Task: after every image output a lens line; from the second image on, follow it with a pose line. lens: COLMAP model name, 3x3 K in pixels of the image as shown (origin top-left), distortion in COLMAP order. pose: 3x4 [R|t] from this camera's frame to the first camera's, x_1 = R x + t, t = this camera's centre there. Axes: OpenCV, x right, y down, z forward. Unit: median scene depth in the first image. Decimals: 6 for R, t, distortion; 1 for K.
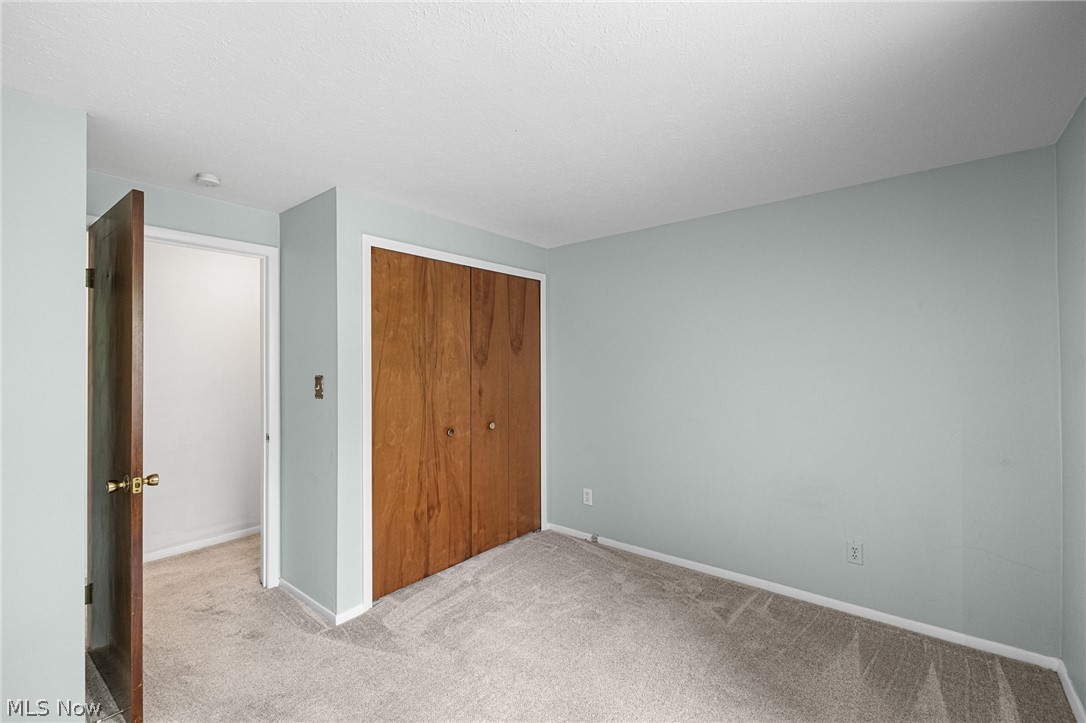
lens RADIAL K [[458.9, 0, 539.2], [0, 458.9, 362.3], [0, 0, 1]] dist [-0.000861, -0.000564]
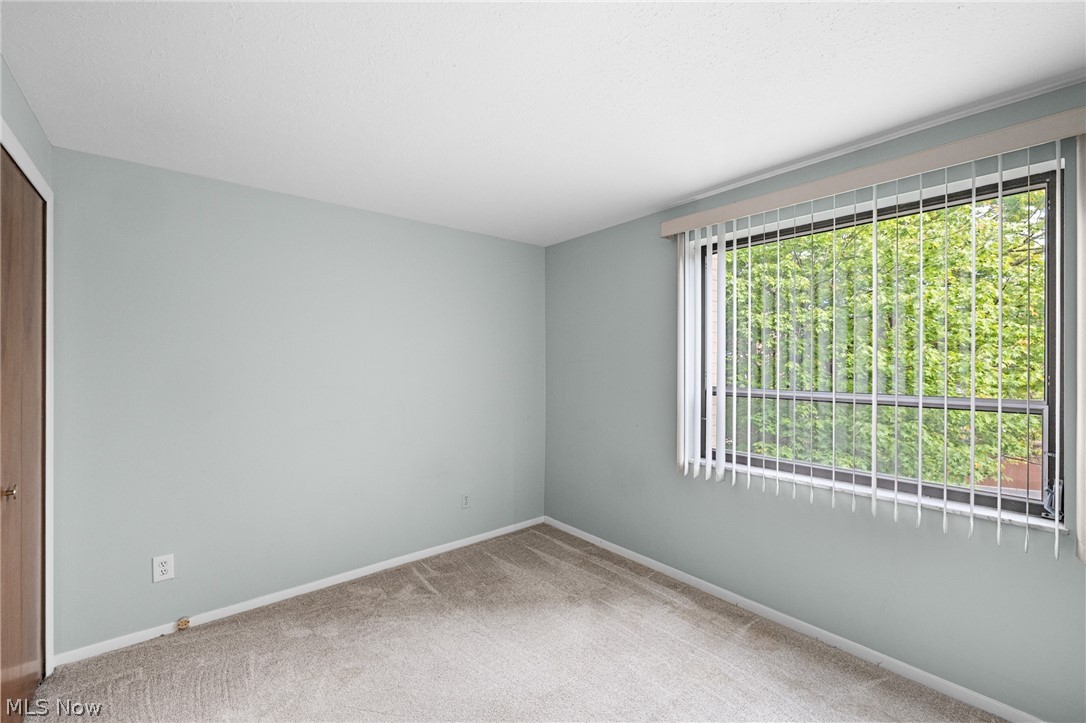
lens RADIAL K [[458.9, 0, 539.5], [0, 458.9, 361.8], [0, 0, 1]] dist [-0.000861, -0.000564]
pose [[0.187996, 0.004348, 0.982160, -0.588783], [-0.006126, 0.999976, -0.003254, 0.004643], [-0.982151, -0.005405, 0.188018, 0.500974]]
